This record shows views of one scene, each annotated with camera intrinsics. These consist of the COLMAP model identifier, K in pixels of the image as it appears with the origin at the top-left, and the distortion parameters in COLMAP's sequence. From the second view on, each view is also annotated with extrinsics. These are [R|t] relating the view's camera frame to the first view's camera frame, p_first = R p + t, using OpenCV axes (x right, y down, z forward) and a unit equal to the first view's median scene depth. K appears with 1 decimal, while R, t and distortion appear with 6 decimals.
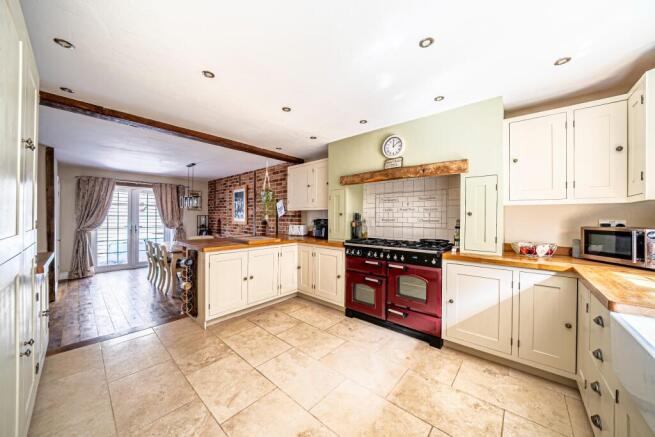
lens RADIAL K [[226.7, 0, 327.5], [0, 226.7, 218.5], [0, 0, 1]] dist [-0.027488, 0.003369]
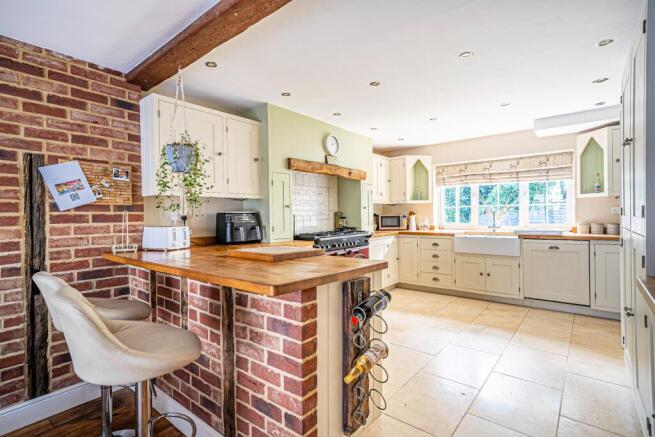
lens RADIAL K [[318.7, 0, 327.5], [0, 318.7, 218.5], [0, 0, 1]] dist [0.018090, -0.000048]
pose [[-0.032138, -0.015571, 0.999362, -1.212826], [0.017925, 0.999709, 0.016152, 0.010372], [-0.999323, 0.018433, -0.031849, 1.046376]]
